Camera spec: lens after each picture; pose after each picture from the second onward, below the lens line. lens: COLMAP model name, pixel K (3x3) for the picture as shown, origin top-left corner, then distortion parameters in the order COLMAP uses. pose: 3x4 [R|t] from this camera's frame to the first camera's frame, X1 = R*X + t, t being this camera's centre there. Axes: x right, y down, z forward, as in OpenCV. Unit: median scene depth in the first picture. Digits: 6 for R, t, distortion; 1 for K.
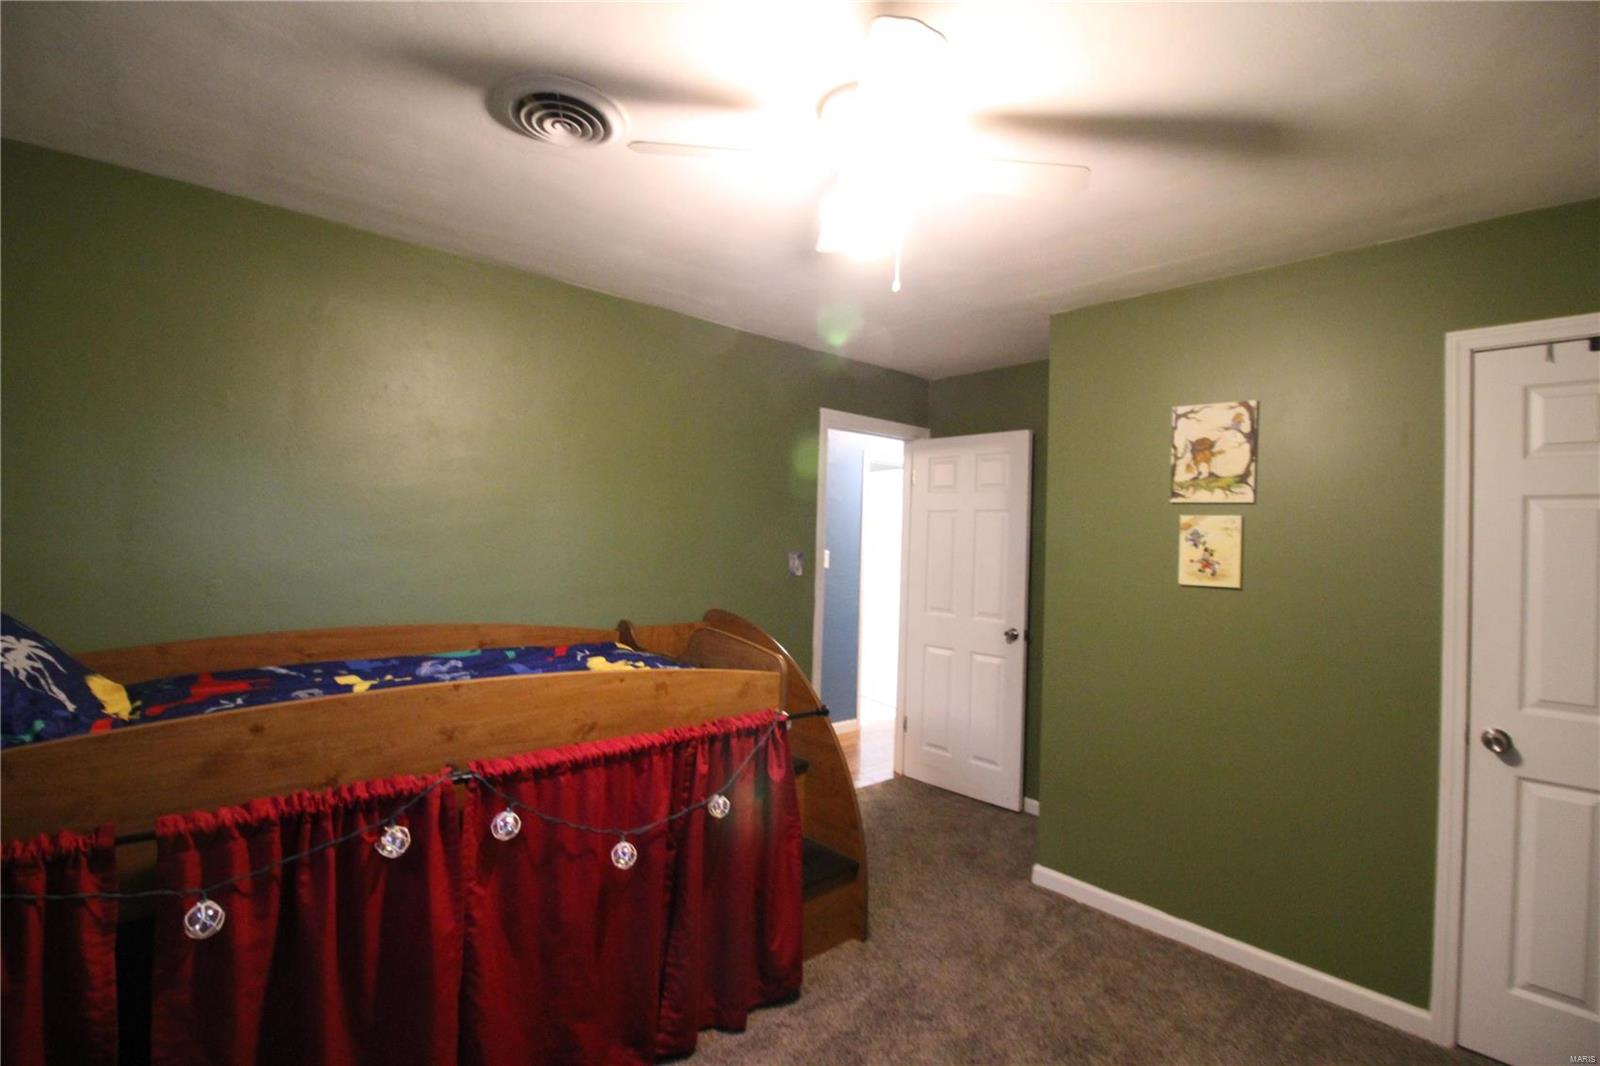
lens RADIAL K [[743.5, 0, 798.8], [0, 743.5, 531.0], [0, 0, 1]] dist [-0.001770, -0.011543]
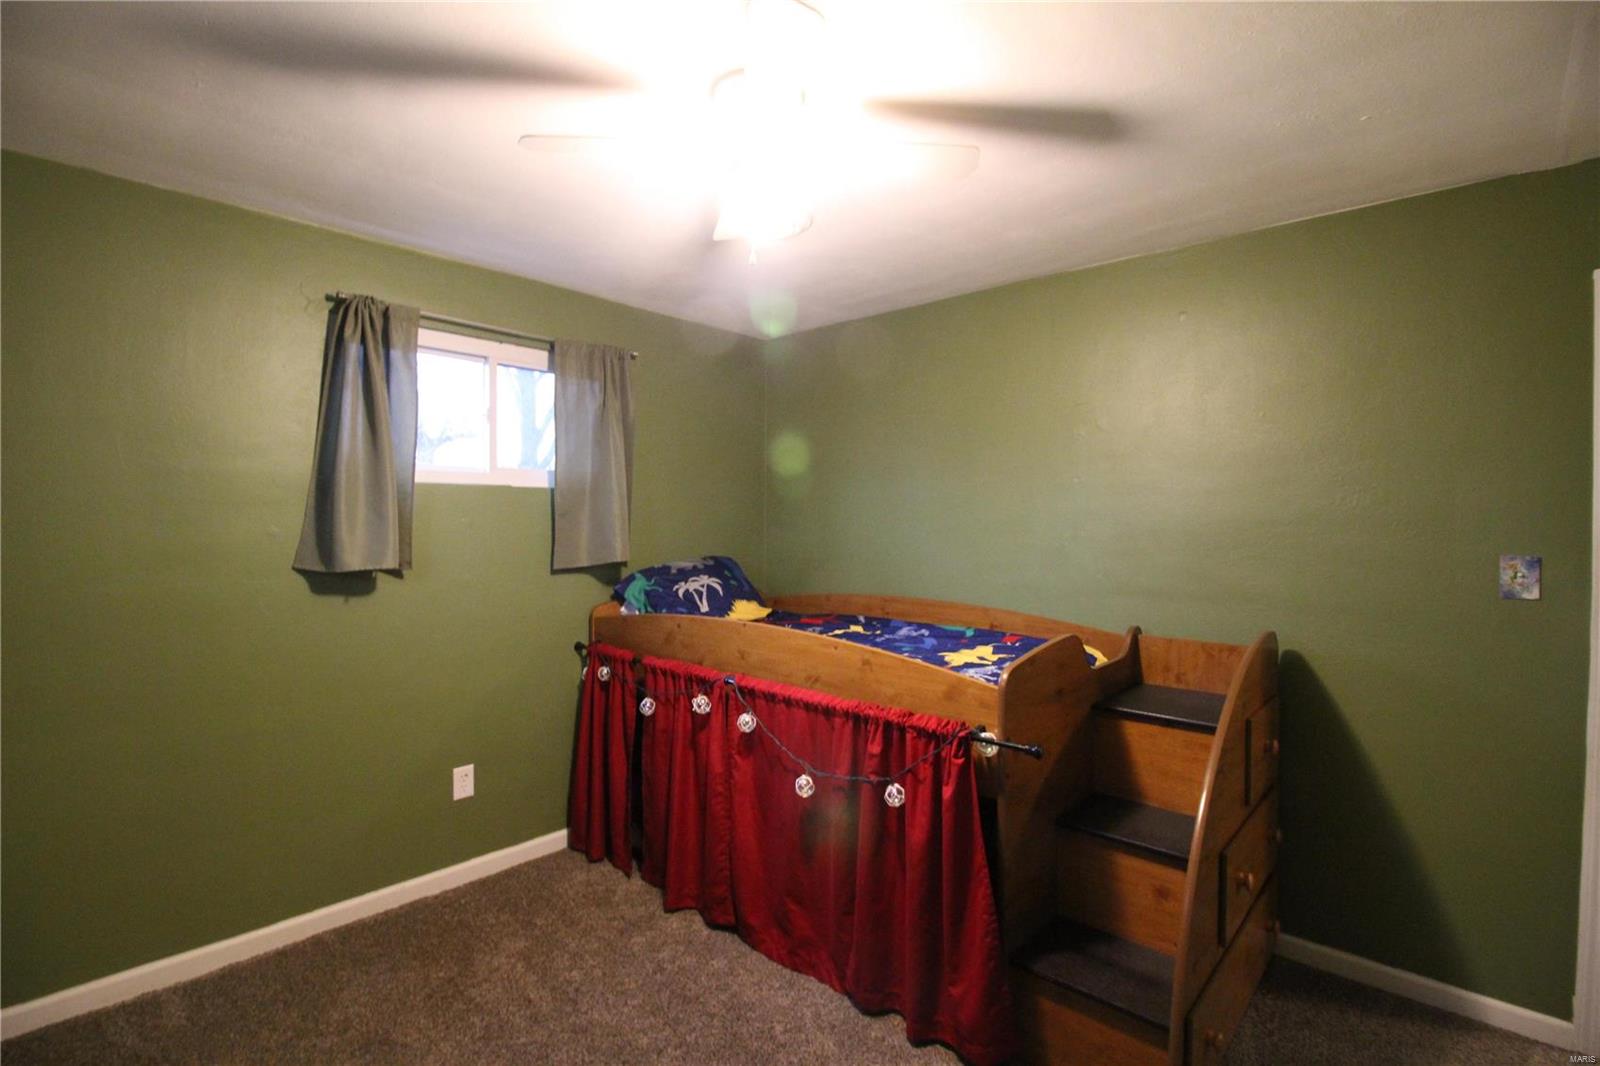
lens RADIAL K [[743.5, 0, 800.5], [0, 743.5, 540.7], [0, 0, 1]] dist [-0.001770, -0.011543]
pose [[0.086370, -0.001516, -0.996262, 1.002556], [0.003382, 0.999994, -0.001228, 0.034537], [0.996257, -0.003263, 0.086375, 0.905482]]
